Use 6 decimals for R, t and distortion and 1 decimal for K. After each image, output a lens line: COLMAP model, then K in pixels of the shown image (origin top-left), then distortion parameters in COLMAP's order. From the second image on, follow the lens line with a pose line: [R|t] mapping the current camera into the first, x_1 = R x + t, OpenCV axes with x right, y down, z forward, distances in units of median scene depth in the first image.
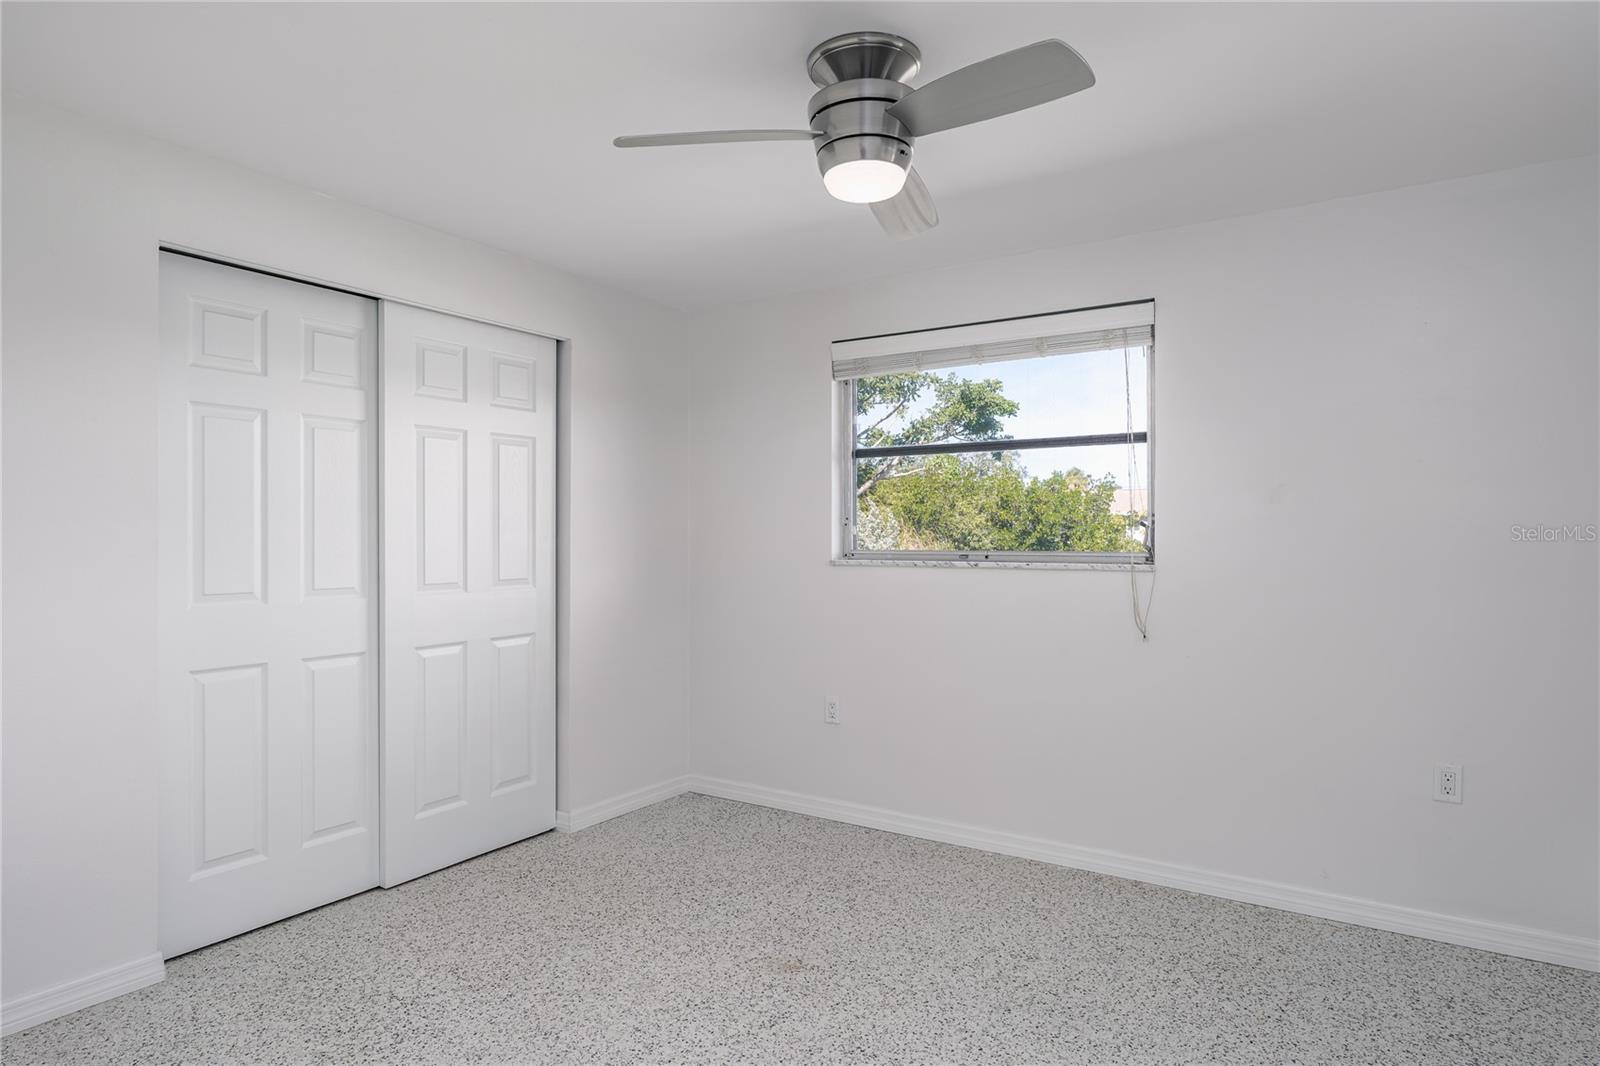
lens RADIAL K [[907.5, 0, 805.5], [0, 907.5, 535.0], [0, 0, 1]] dist [-0.000985, -0.000480]
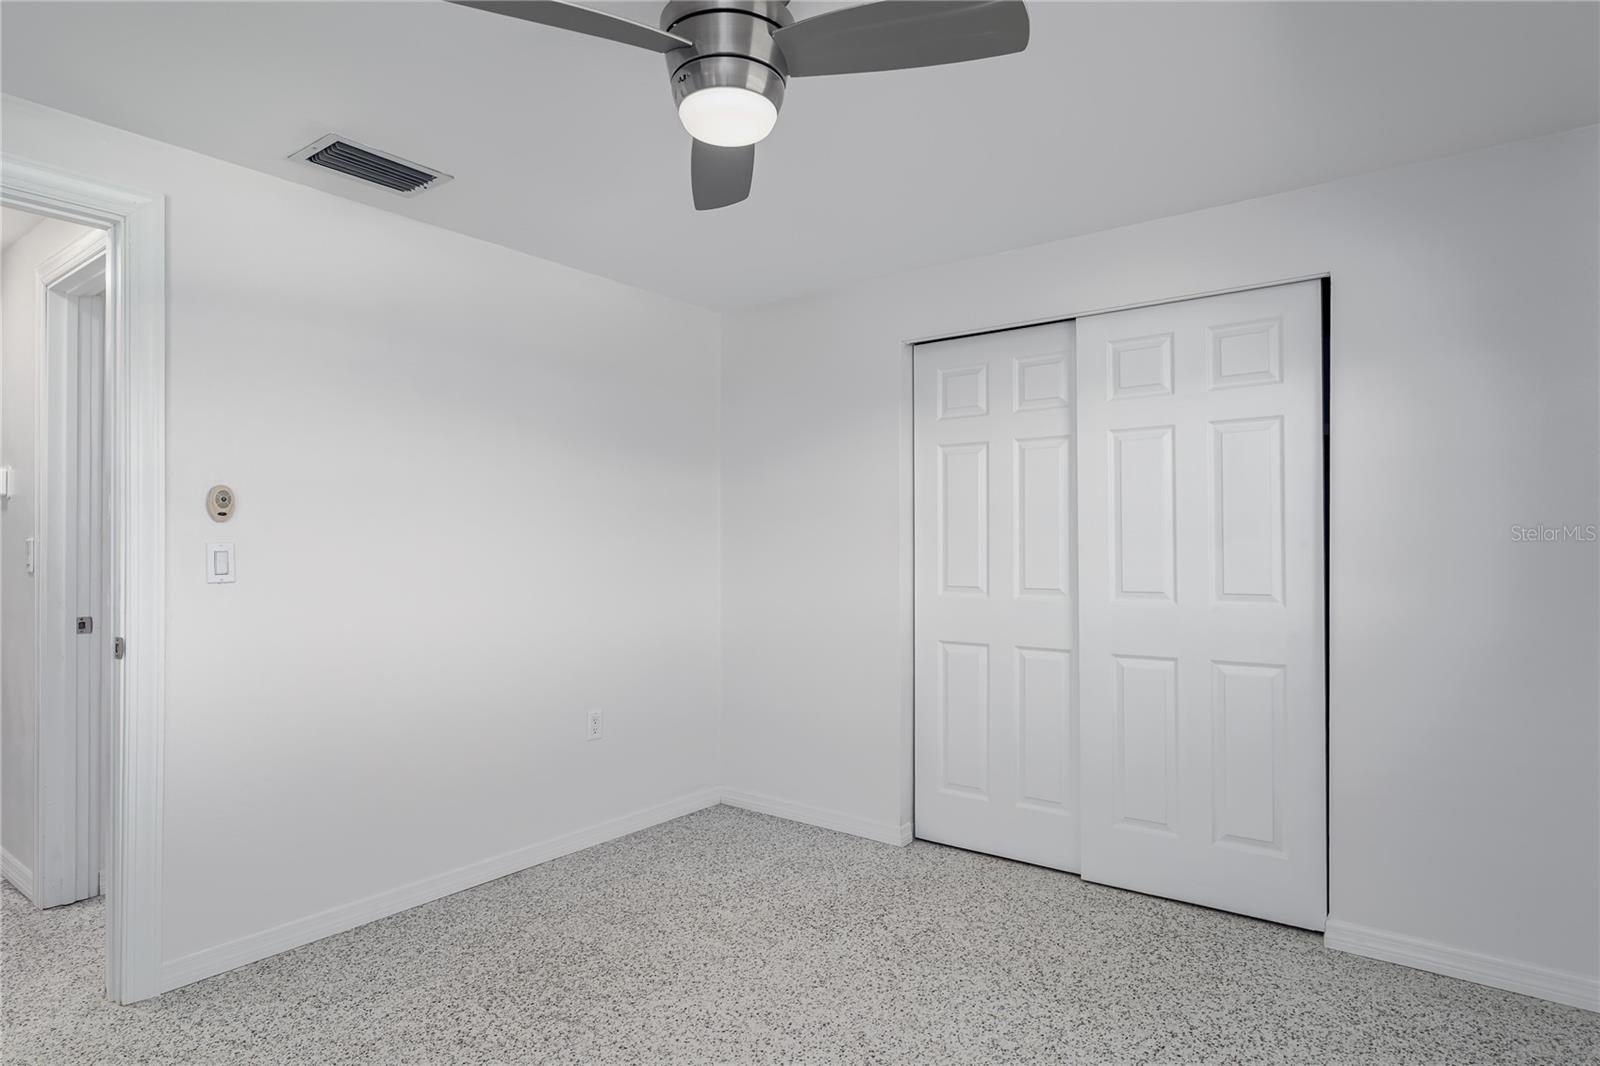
lens RADIAL K [[907.5, 0, 805.5], [0, 907.5, 535.0], [0, 0, 1]] dist [-0.000985, -0.000480]
pose [[-0.084343, -0.010935, -0.996377, 0.614051], [0.003558, 0.999930, -0.011275, 0.003862], [0.996430, -0.004496, -0.084298, 0.777924]]
